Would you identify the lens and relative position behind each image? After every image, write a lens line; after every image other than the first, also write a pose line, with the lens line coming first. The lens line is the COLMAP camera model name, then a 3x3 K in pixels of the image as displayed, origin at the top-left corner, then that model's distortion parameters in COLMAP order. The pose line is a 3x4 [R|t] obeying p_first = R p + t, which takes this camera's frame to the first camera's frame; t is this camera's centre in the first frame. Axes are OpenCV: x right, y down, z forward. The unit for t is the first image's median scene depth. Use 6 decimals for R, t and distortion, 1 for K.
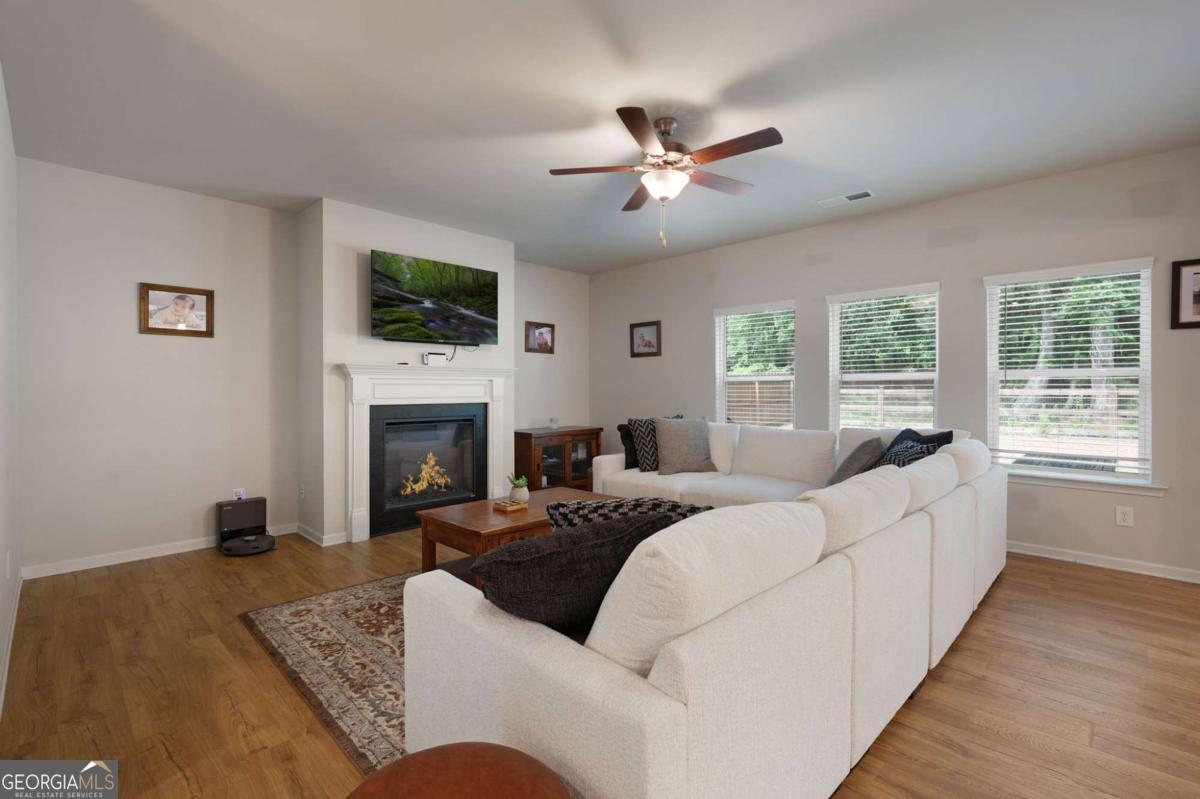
lens RADIAL K [[544.5, 0, 606.9], [0, 544.5, 388.4], [0, 0, 1]] dist [0.001327, -0.000066]
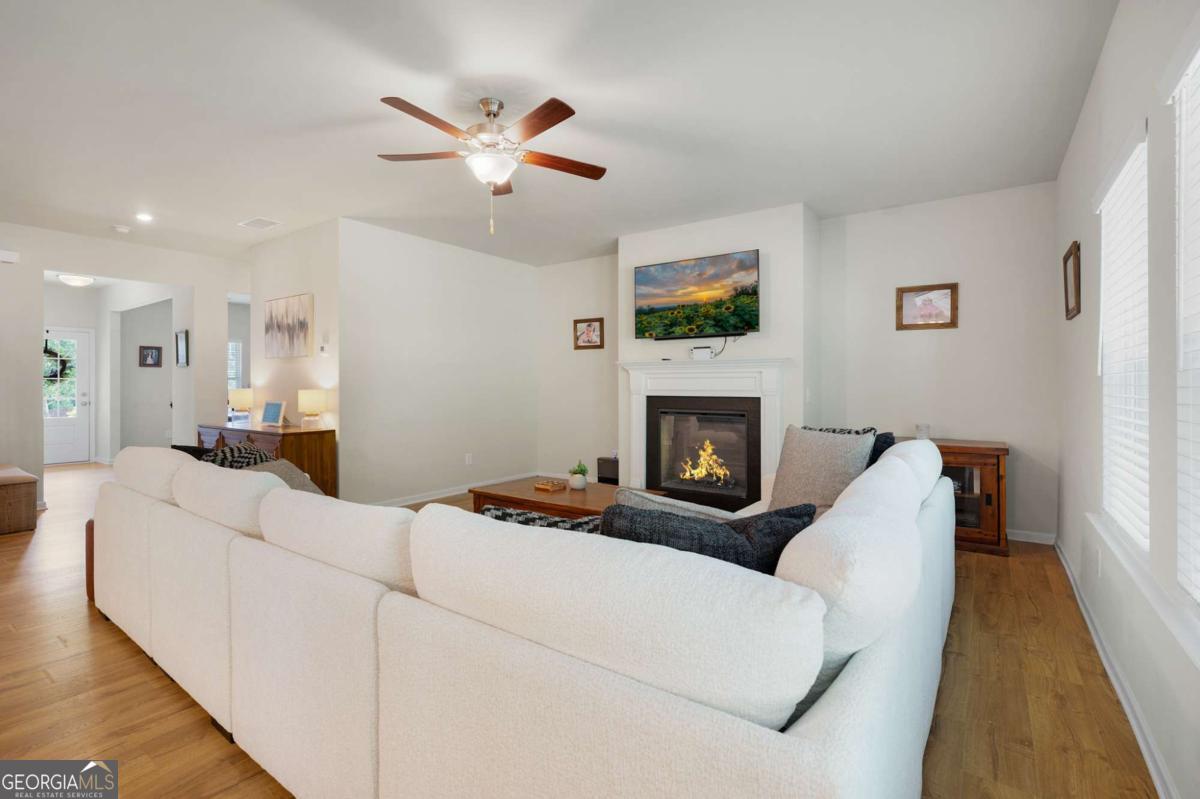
lens RADIAL K [[544.5, 0, 606.9], [0, 544.5, 388.4], [0, 0, 1]] dist [0.001327, -0.000066]
pose [[0.163131, 0.014607, -0.986496, 0.681008], [0.007231, 0.999846, 0.016000, -0.004350], [0.986578, -0.009744, 0.163001, 0.654212]]
